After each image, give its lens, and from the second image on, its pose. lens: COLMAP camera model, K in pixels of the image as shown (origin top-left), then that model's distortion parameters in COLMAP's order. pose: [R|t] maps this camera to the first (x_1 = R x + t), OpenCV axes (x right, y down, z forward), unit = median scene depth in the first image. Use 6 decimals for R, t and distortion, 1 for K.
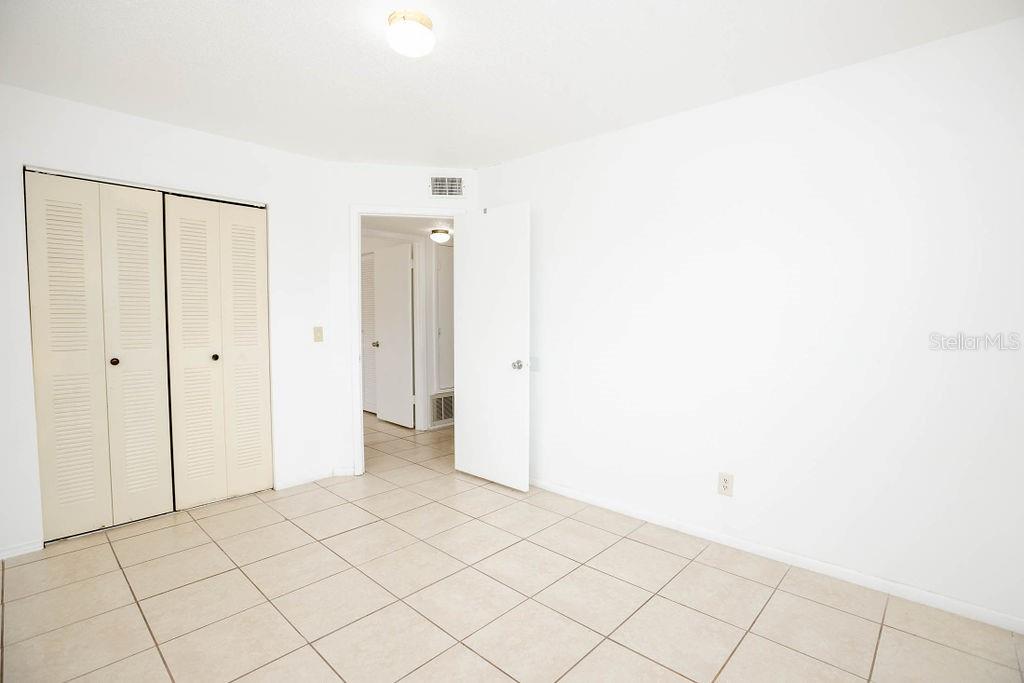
lens RADIAL K [[479.5, 0, 513.8], [0, 479.5, 339.2], [0, 0, 1]] dist [-0.037058, 0.001684]
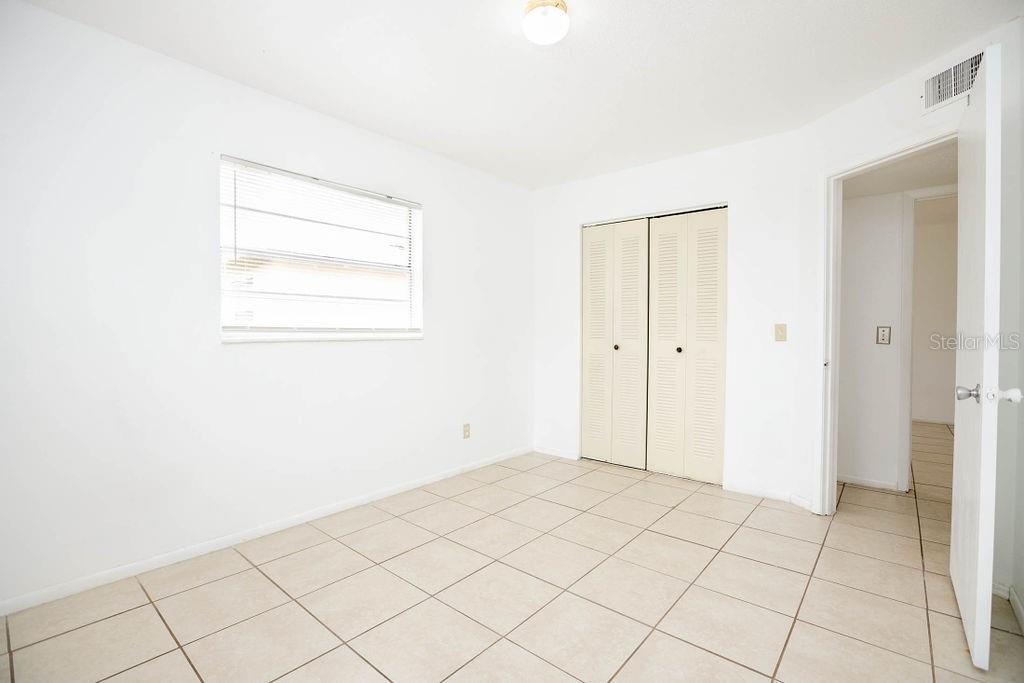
lens RADIAL K [[467.6, 0, 513.8], [0, 467.6, 342.8], [0, 0, 1]] dist [-0.031462, 0.000678]
pose [[0.042787, 0.032998, -0.998539, 0.466997], [-0.041246, 0.998661, 0.031235, 0.001964], [0.998232, 0.039850, 0.044091, 0.542169]]
